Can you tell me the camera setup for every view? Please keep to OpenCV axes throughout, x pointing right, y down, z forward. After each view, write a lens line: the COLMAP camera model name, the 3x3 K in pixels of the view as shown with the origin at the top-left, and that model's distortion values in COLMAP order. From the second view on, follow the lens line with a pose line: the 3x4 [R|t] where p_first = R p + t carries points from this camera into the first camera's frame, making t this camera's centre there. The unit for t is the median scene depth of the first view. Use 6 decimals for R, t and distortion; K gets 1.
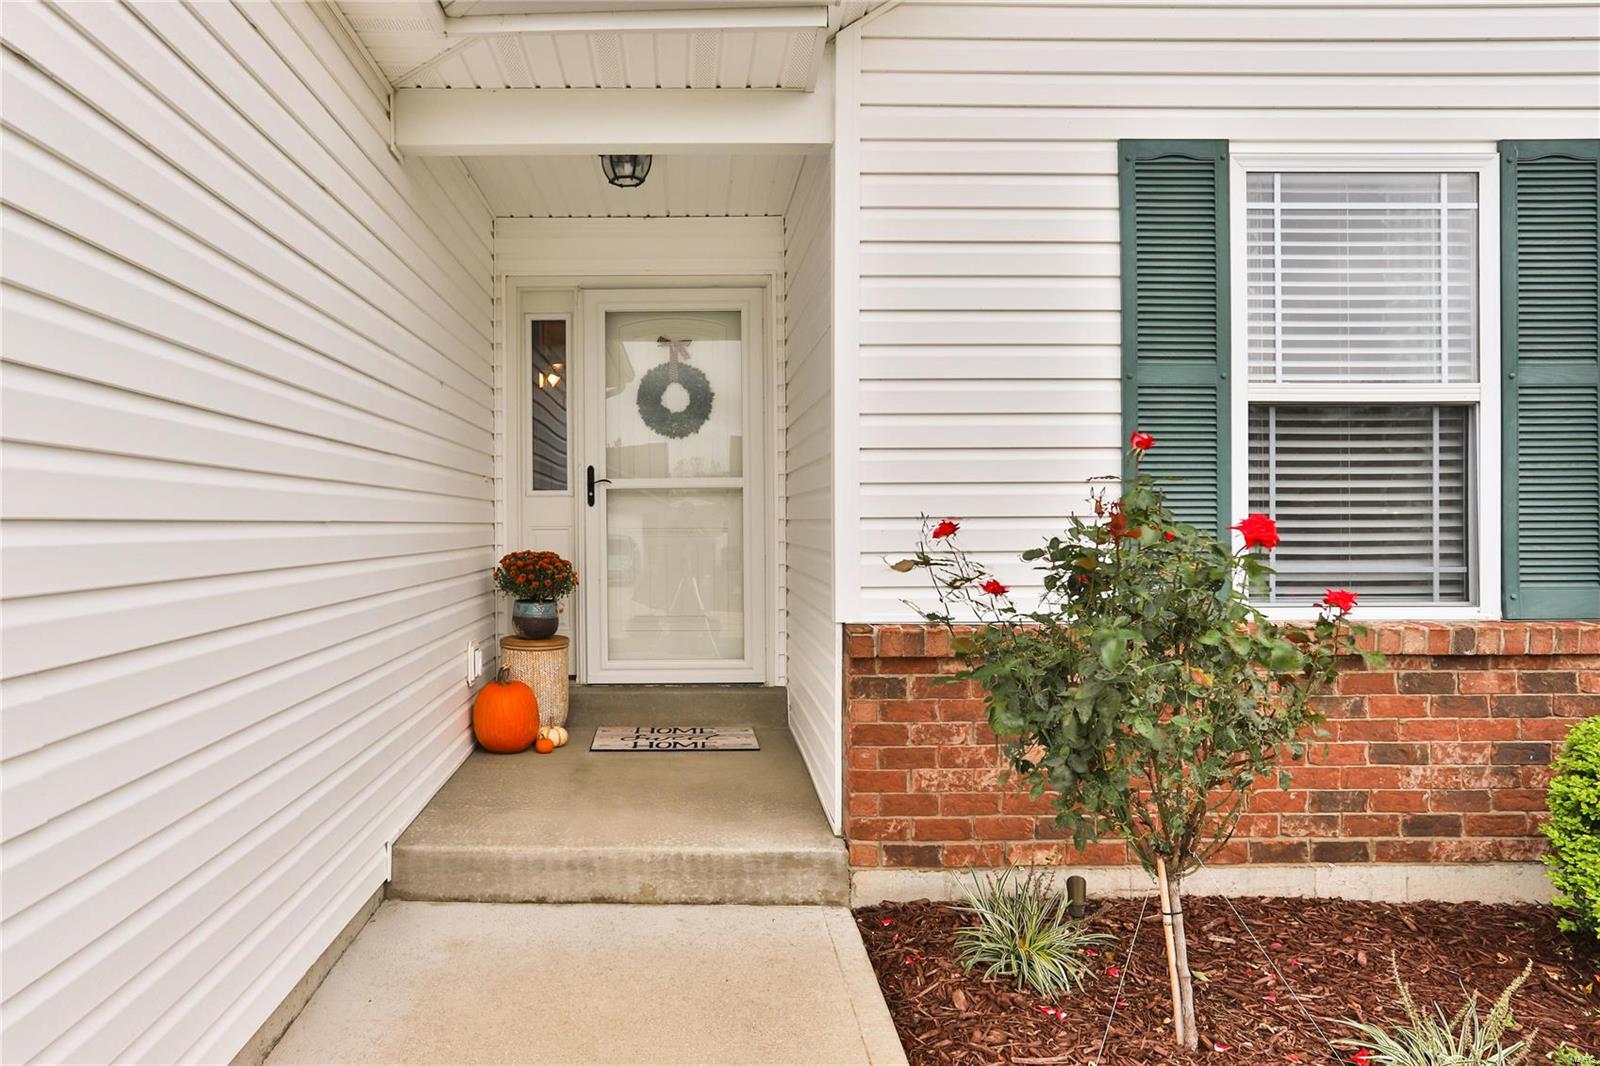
lens RADIAL K [[995.5, 0, 679.7], [0, 995.5, 519.8], [0, 0, 1]] dist [-0.021416, 0.001718]
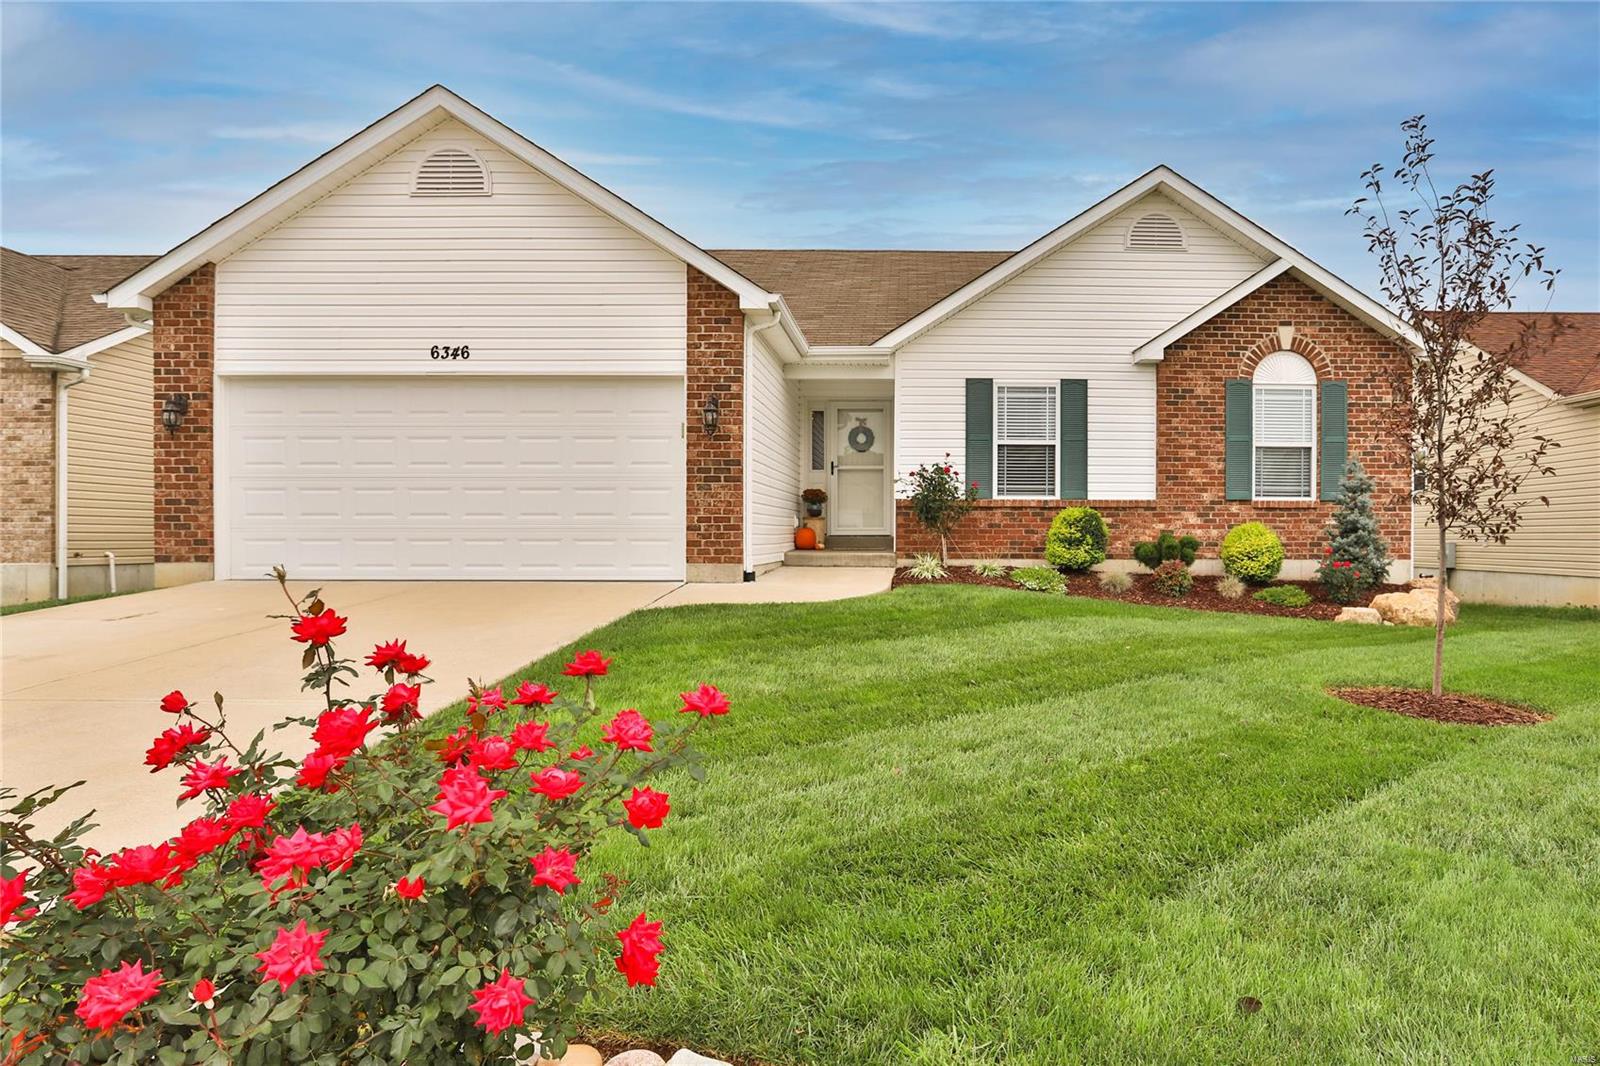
lens RADIAL K [[1071.4, 0, 894.2], [0, 1071.4, 543.0], [0, 0, 1]] dist [-0.033730, 0.030059]
pose [[0.999735, 0.011341, -0.020011, 0.247499], [-0.011345, 0.999936, -0.000068, 0.283521], [0.020009, 0.000295, 0.999800, -3.335066]]
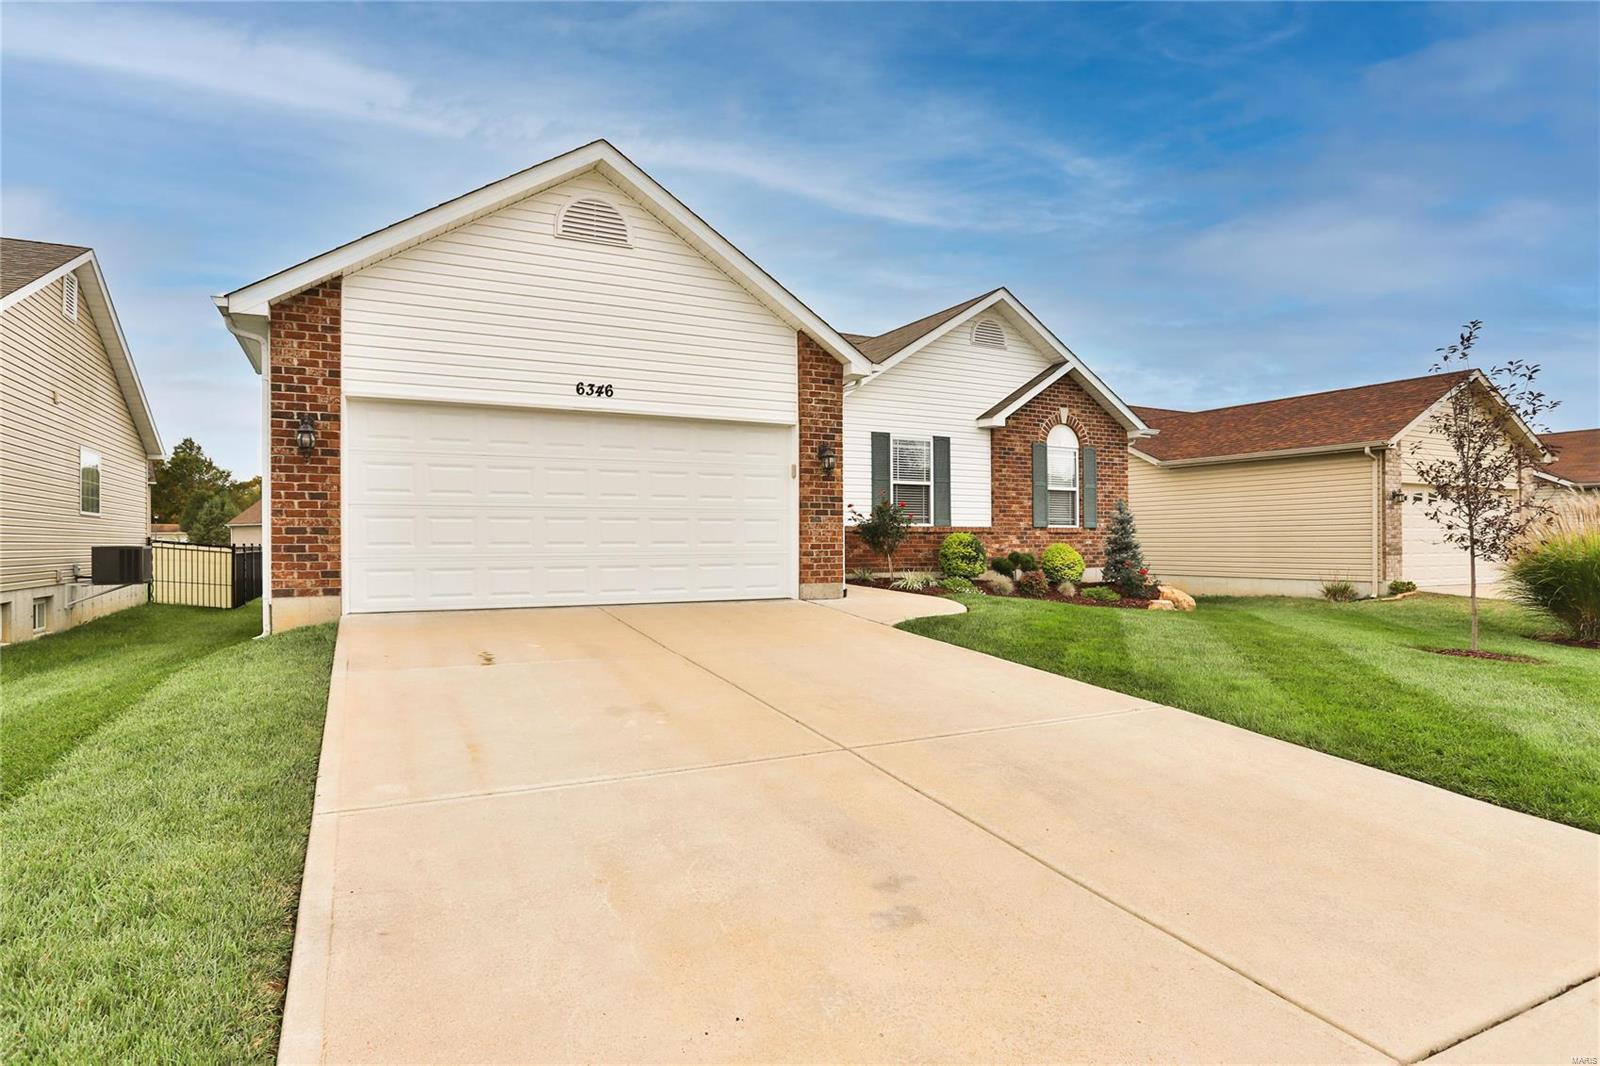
lens RADIAL K [[894.0, 0, 800.0], [0, 894.0, 533.0], [0, 0, 1]] dist [-0.031131, 0.000175]
pose [[0.892677, 0.010720, 0.450569, -1.968102], [-0.001696, 0.999790, -0.020427, 0.234836], [-0.450693, 0.017470, 0.892508, -2.957143]]
